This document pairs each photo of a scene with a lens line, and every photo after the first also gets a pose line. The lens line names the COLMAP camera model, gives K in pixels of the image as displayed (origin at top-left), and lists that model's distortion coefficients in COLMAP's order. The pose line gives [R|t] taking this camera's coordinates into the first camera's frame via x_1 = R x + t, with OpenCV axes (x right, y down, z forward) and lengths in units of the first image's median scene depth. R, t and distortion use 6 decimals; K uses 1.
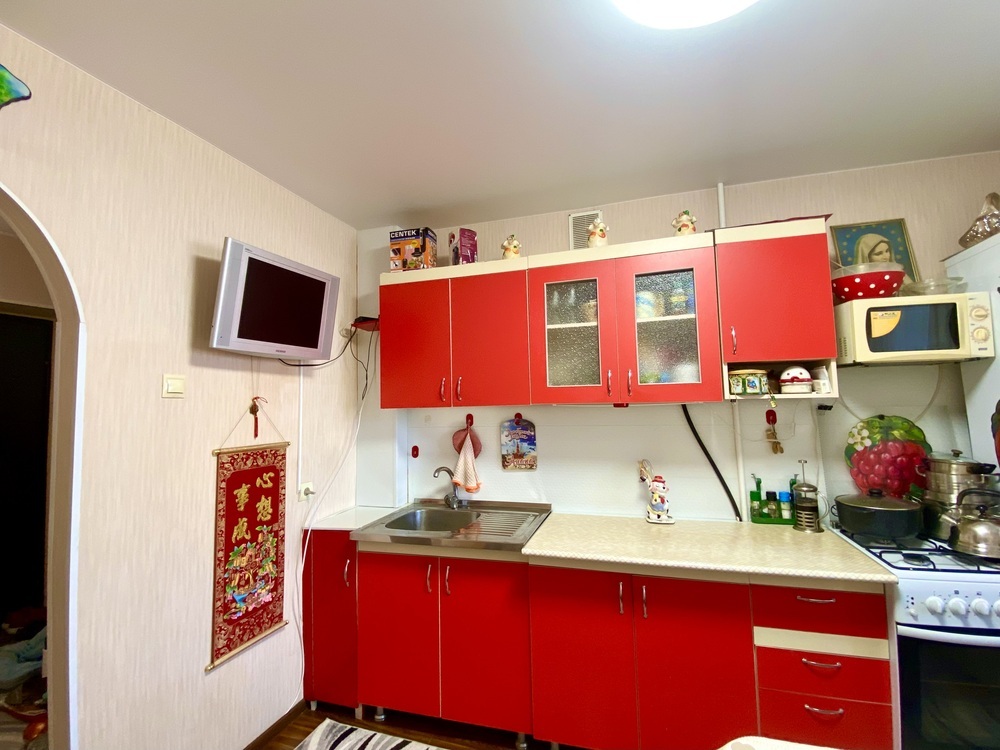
lens RADIAL K [[437.6, 0, 493.0], [0, 437.6, 374.4], [0, 0, 1]] dist [0.015600, -0.017471]
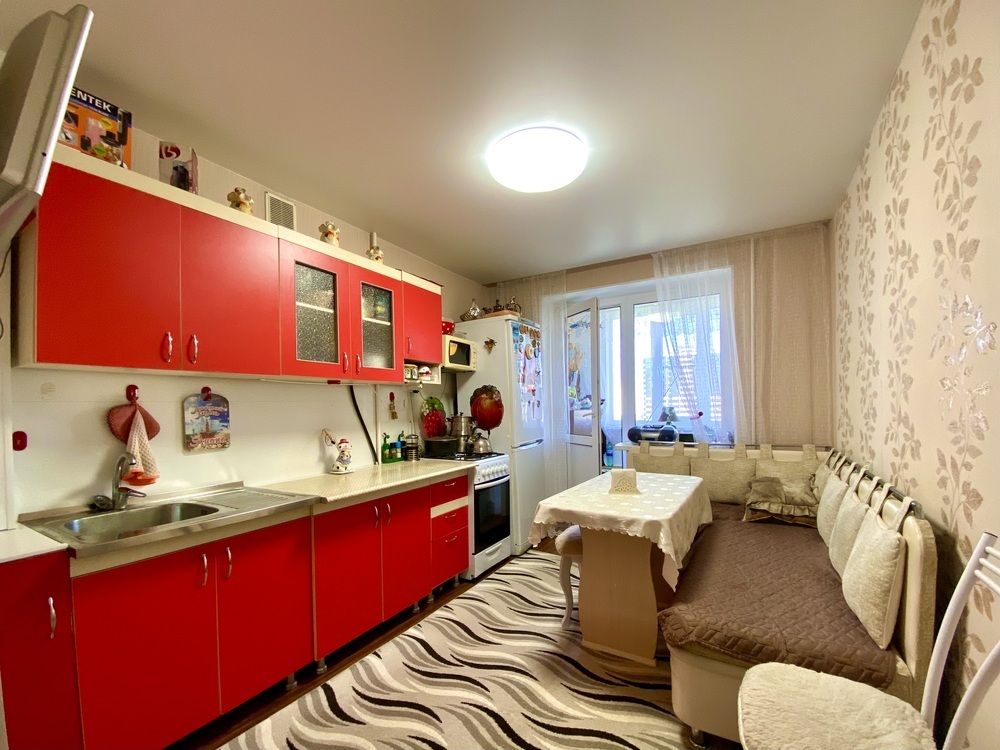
lens RADIAL K [[404.3, 0, 469.5], [0, 404.3, 416.2], [0, 0, 1]] dist [0.000052, -0.016143]
pose [[0.272688, -0.002133, 0.962100, -0.714303], [-0.057588, 0.998168, 0.018535, 0.124566], [-0.960378, -0.060460, 0.272065, 0.326566]]
